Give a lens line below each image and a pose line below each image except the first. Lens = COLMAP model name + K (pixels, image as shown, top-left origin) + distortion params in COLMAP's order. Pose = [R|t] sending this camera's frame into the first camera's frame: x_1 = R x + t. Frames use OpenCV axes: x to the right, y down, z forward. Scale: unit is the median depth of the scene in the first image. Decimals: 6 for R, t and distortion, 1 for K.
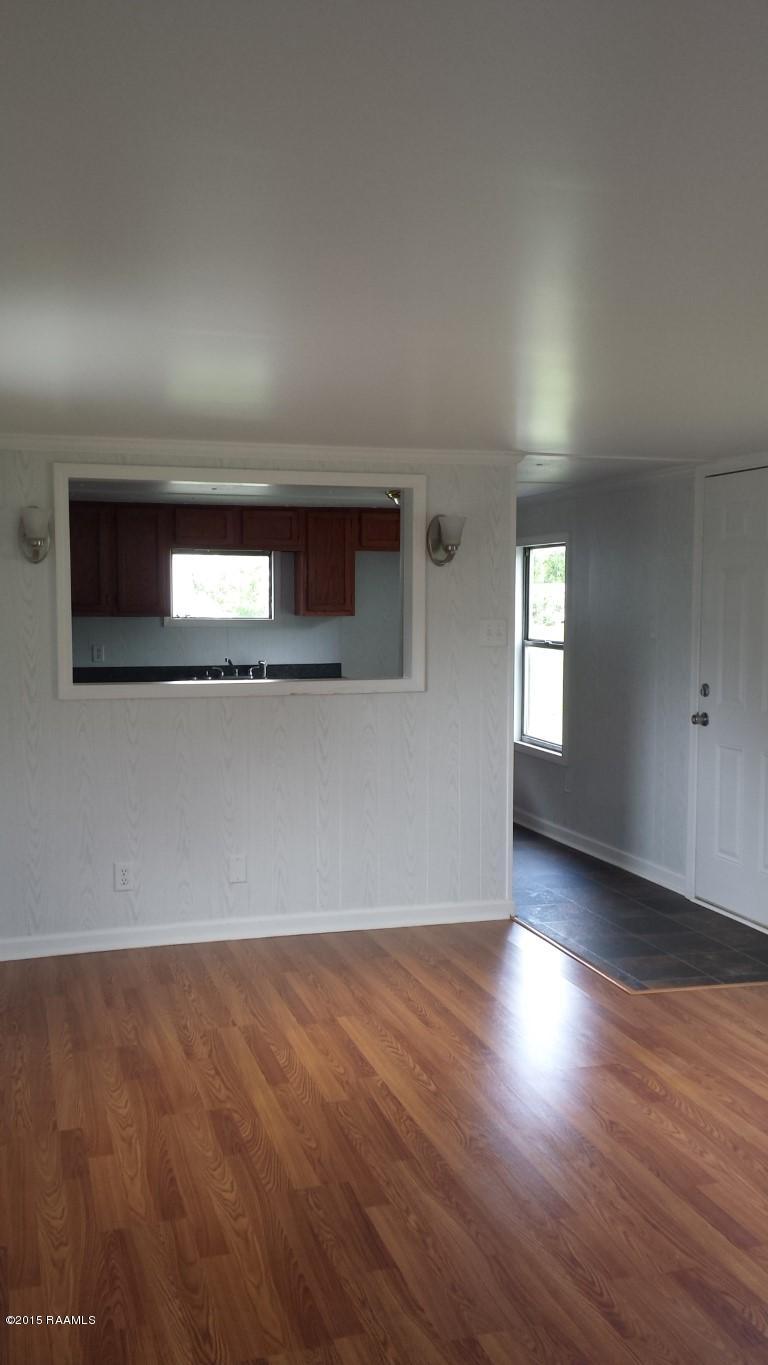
lens RADIAL K [[1279.2, 0, 358.3], [0, 1279.2, 680.1], [0, 0, 1]] dist [0.165090, -0.453107]
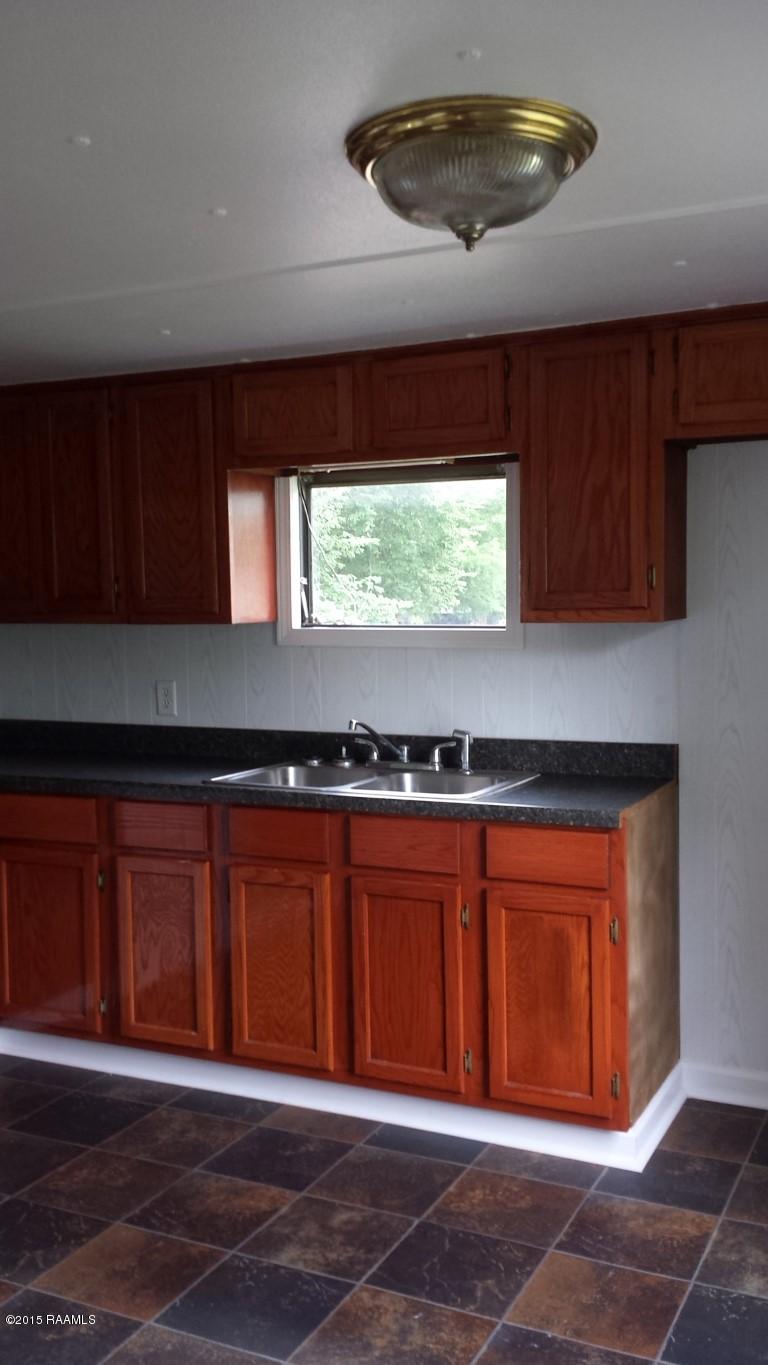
lens RADIAL K [[1279.2, 0, 358.3], [0, 1279.2, 680.1], [0, 0, 1]] dist [0.165090, -0.453107]
pose [[0.724505, 0.033361, -0.688462, 0.275275], [-0.030353, 0.999403, 0.016486, -0.055130], [0.688601, 0.008952, 0.725085, 1.009028]]
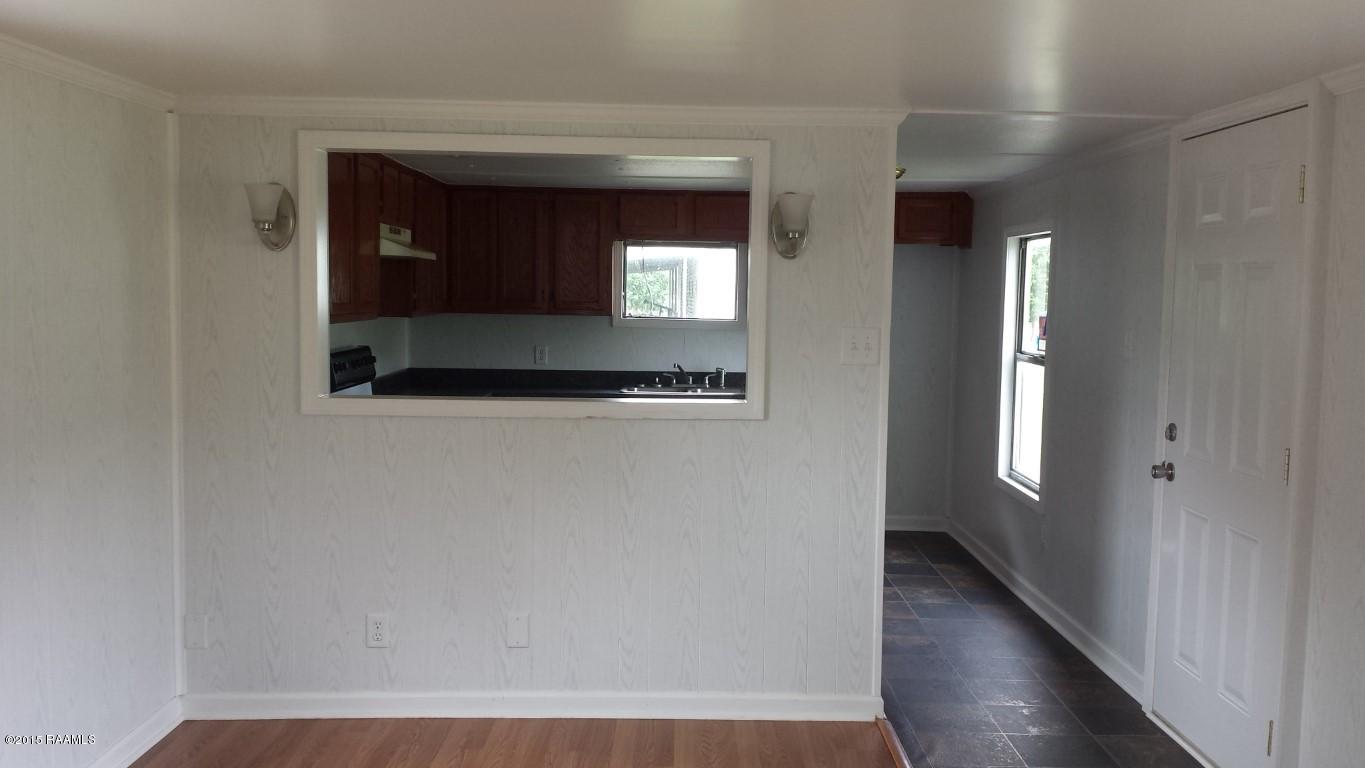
lens RADIAL K [[1279.2, 0, 682.5], [0, 1279.2, 384.0], [0, 0, 1]] dist [0.165090, -0.453107]
pose [[0.964518, 0.033498, -0.261883, 0.192680], [-0.031997, 0.999438, 0.009993, -0.017889], [0.262071, -0.001259, 0.965048, 0.219492]]
